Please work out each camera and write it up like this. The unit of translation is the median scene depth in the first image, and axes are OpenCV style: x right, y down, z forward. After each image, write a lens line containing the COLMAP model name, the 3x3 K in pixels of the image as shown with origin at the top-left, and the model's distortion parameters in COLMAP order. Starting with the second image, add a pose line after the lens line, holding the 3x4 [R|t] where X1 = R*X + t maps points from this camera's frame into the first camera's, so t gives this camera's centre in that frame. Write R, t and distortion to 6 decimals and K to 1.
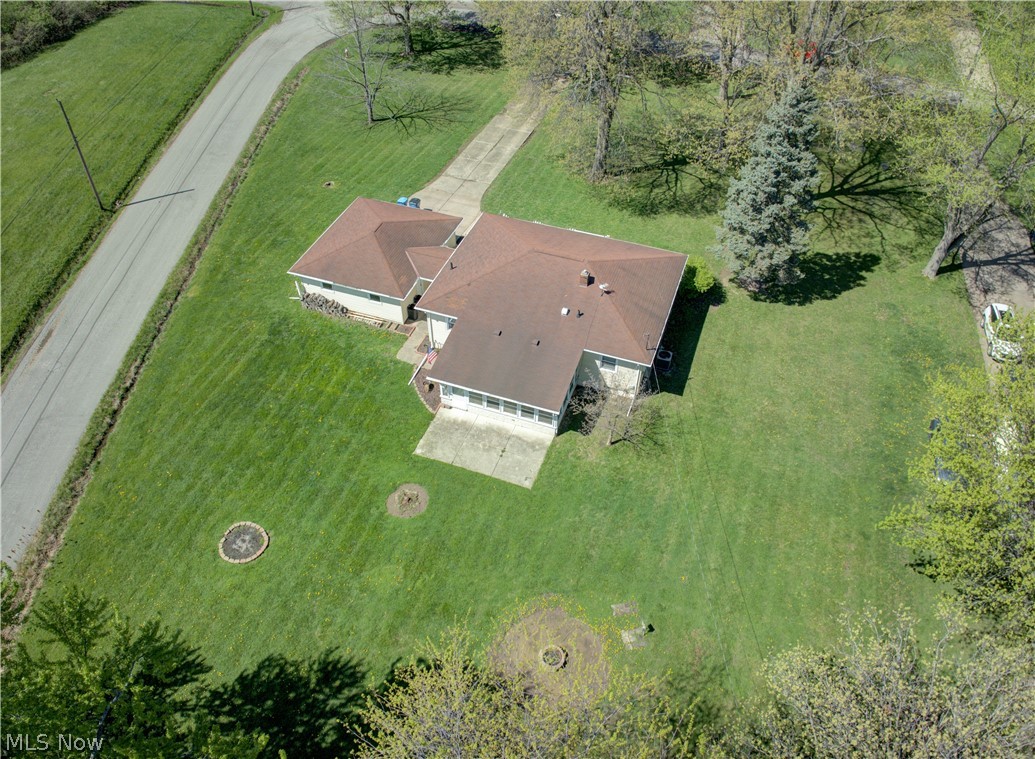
lens RADIAL K [[752.1, 0, 517.5], [0, 752.1, 379.5], [0, 0, 1]] dist [-0.095600, -0.026417]
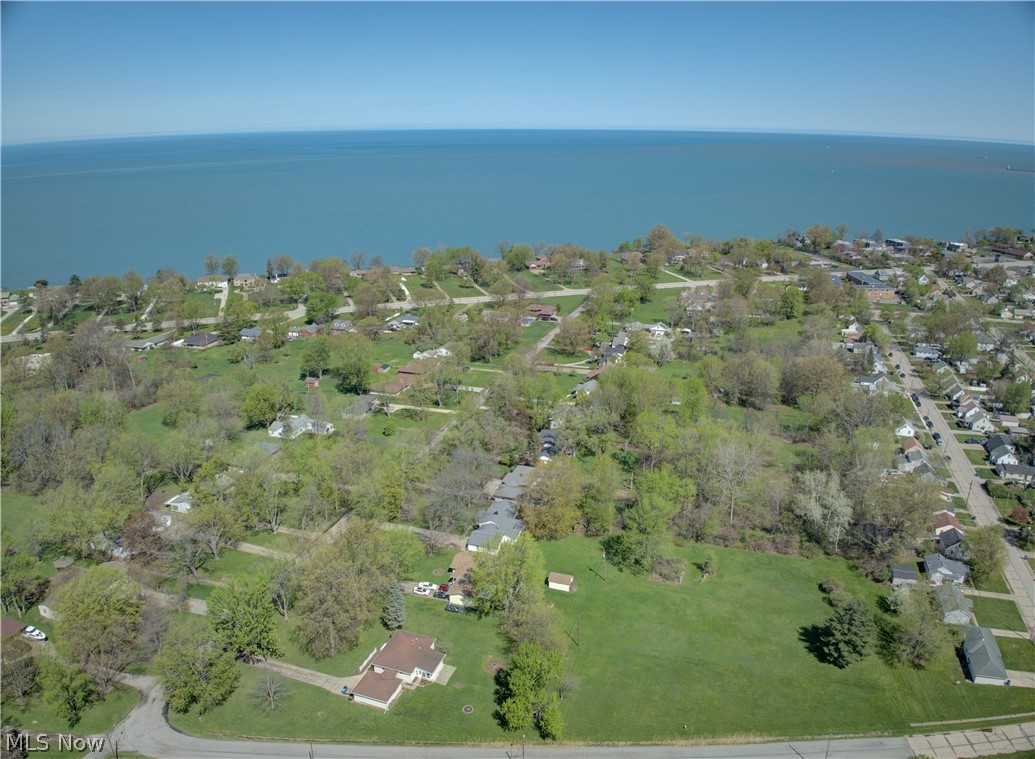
lens RADIAL K [[752.1, 0, 517.5], [0, 752.1, 379.5], [0, 0, 1]] dist [-0.095600, -0.026417]
pose [[-0.012098, -0.330388, 0.943768, -3.082802], [0.713326, 0.658570, 0.239692, -1.540347], [-0.700728, 0.676113, 0.227707, -1.264433]]
